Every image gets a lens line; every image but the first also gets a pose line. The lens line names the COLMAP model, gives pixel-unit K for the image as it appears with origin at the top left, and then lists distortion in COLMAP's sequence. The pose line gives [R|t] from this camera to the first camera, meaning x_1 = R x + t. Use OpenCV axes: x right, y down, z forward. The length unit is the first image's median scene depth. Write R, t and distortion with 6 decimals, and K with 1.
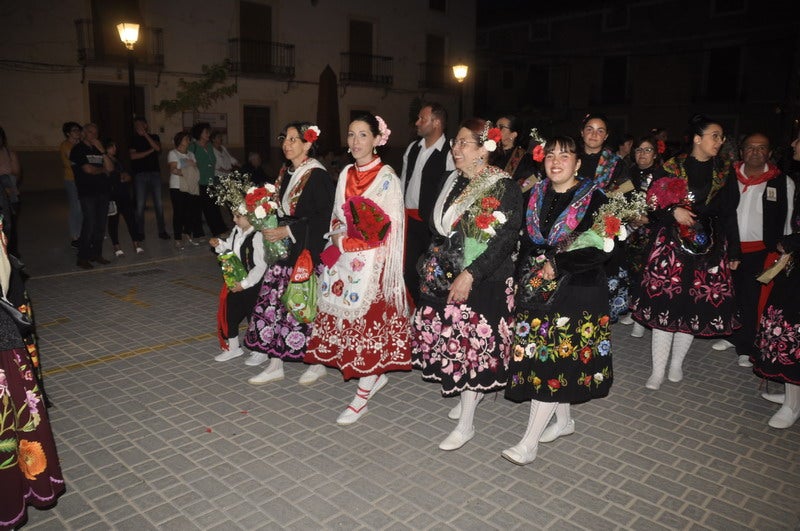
lens RADIAL K [[628.9, 0, 400.0], [0, 628.9, 265.5], [0, 0, 1]] dist [-0.177239, 0.161876]
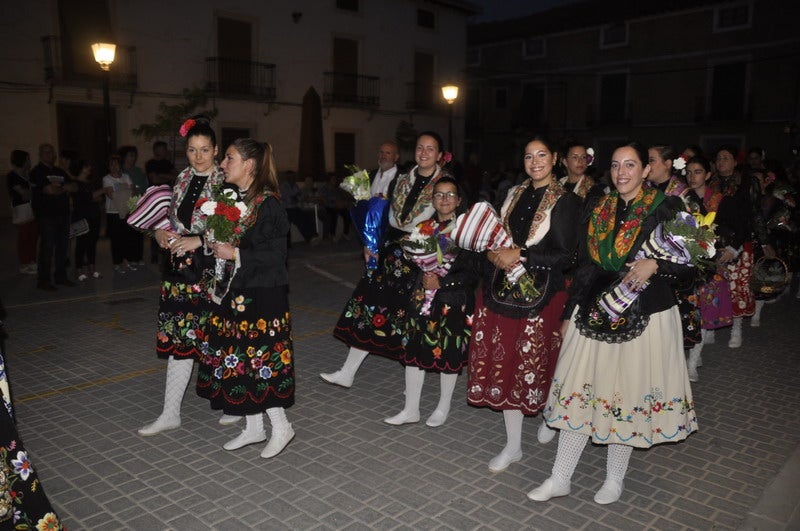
lens RADIAL K [[681.0, 0, 400.0], [0, 681.0, 265.5], [0, 0, 1]] dist [-0.152982, 0.189895]
pose [[0.999819, -0.005633, 0.018192, -0.000221], [0.006506, 0.998812, -0.048300, 0.015523], [-0.017899, 0.048410, 0.998667, -0.121295]]
